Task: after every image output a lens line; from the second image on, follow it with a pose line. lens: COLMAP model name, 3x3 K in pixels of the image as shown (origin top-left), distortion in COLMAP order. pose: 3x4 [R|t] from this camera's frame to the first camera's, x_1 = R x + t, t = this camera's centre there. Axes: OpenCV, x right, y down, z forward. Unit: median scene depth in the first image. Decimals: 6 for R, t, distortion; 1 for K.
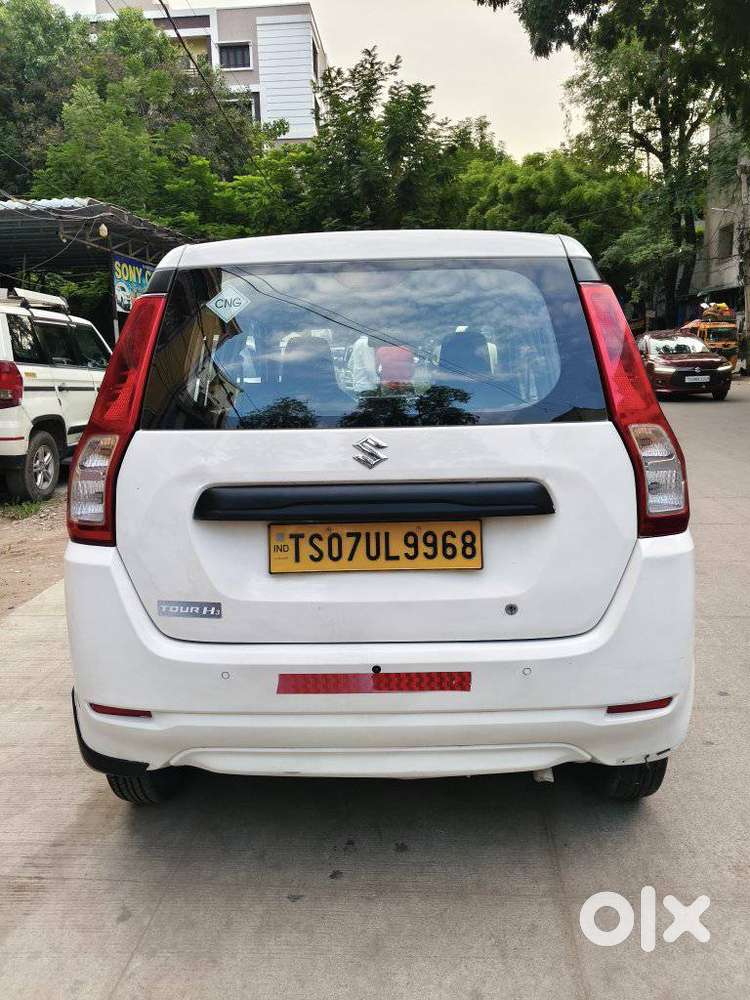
lens RADIAL K [[757.4, 0, 375.0], [0, 757.4, 500.0], [0, 0, 1]] dist [0.013868, -0.045277]
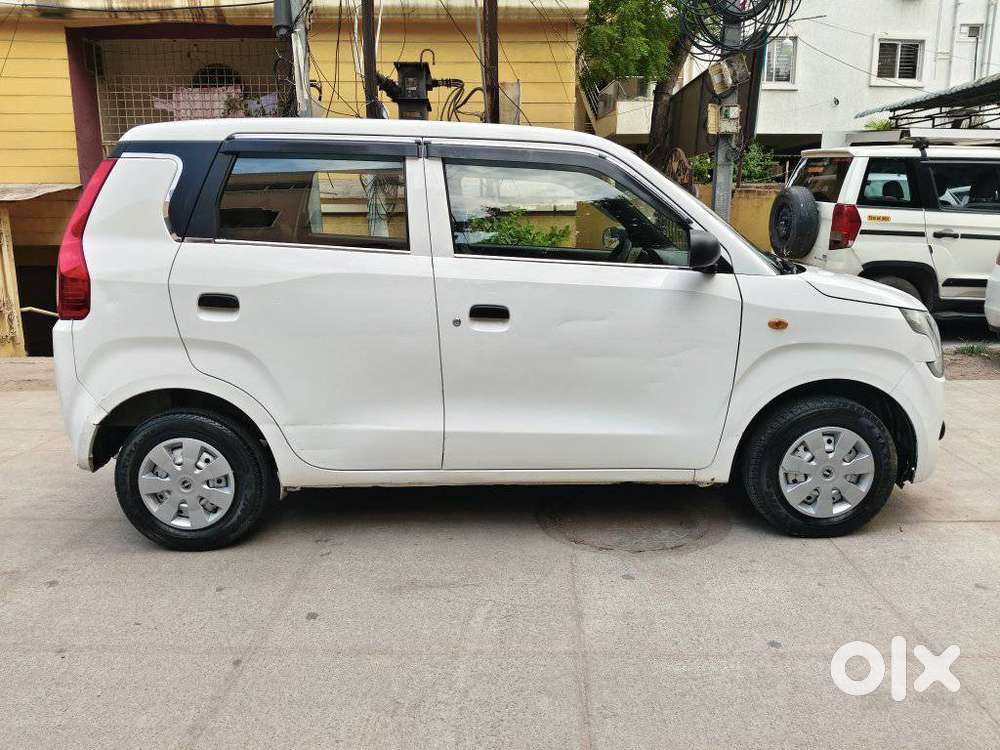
lens RADIAL K [[751.2, 0, 503.6], [0, 751.2, 371.6], [0, 0, 1]] dist [0.002136, -0.009117]
pose [[0.040818, 0.220127, -0.974617, 0.519018], [-0.177678, 0.961482, 0.209719, -0.090984], [0.983242, 0.164608, 0.078357, 0.472082]]
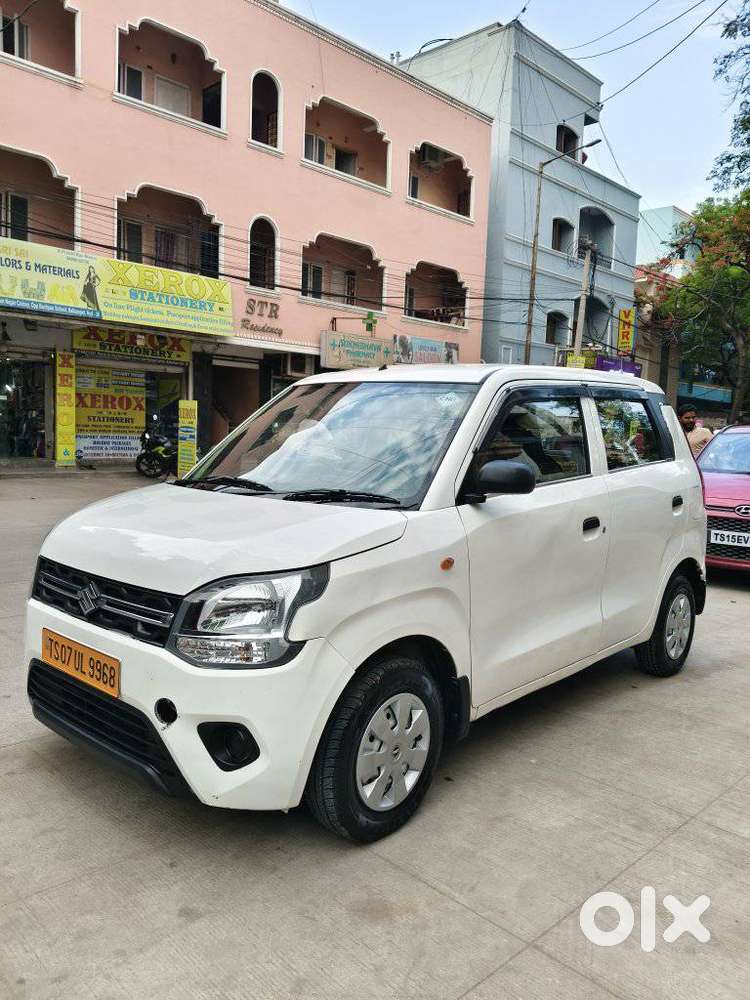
lens RADIAL K [[764.8, 0, 376.7], [0, 764.8, 502.2], [0, 0, 1]] dist [0.012176, -0.043504]
pose [[-0.768653, -0.062739, 0.636581, -0.311040], [0.105129, 0.969256, 0.222465, -0.167524], [-0.630968, 0.237922, -0.738426, 0.937675]]
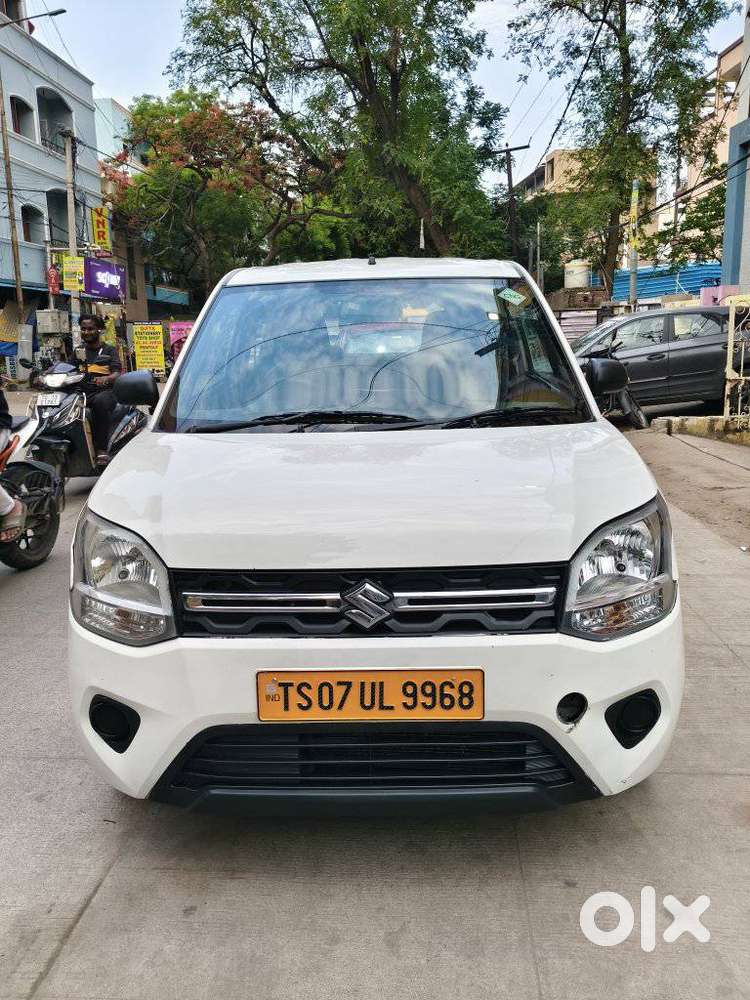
lens RADIAL K [[757.4, 0, 375.0], [0, 757.4, 500.0], [0, 0, 1]] dist [0.013868, -0.045277]
pose [[-0.998761, 0.049641, -0.003533, 0.013787], [0.044345, 0.919932, 0.389562, -0.182221], [0.022588, 0.388923, -0.920993, 0.977294]]
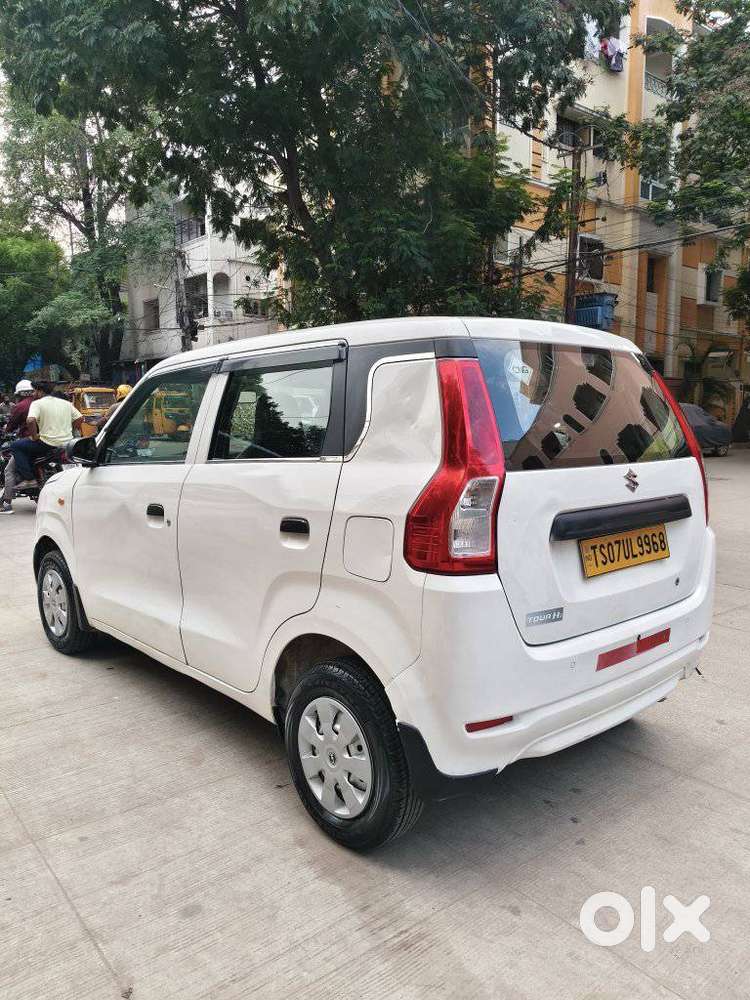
lens RADIAL K [[764.8, 0, 376.7], [0, 764.8, 502.2], [0, 0, 1]] dist [0.012176, -0.043504]
pose [[0.722434, -0.054029, 0.689326, -0.328818], [0.108609, 0.993434, -0.035961, -0.005975], [-0.682857, 0.100846, 0.723558, 0.072706]]
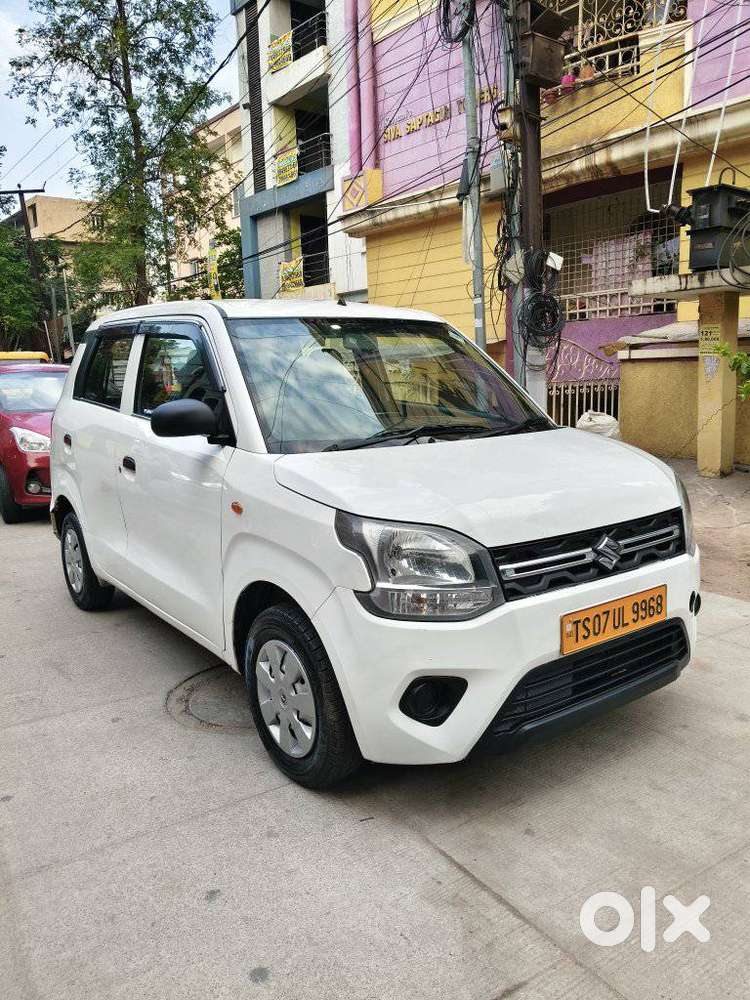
lens RADIAL K [[755.7, 0, 390.1], [0, 755.7, 500.7], [0, 0, 1]] dist [-0.007416, -0.008052]
pose [[-0.777265, 0.147989, -0.611521, 0.288611], [-0.073633, 0.943869, 0.322007, -0.178474], [0.624850, 0.295313, -0.722740, 0.940771]]
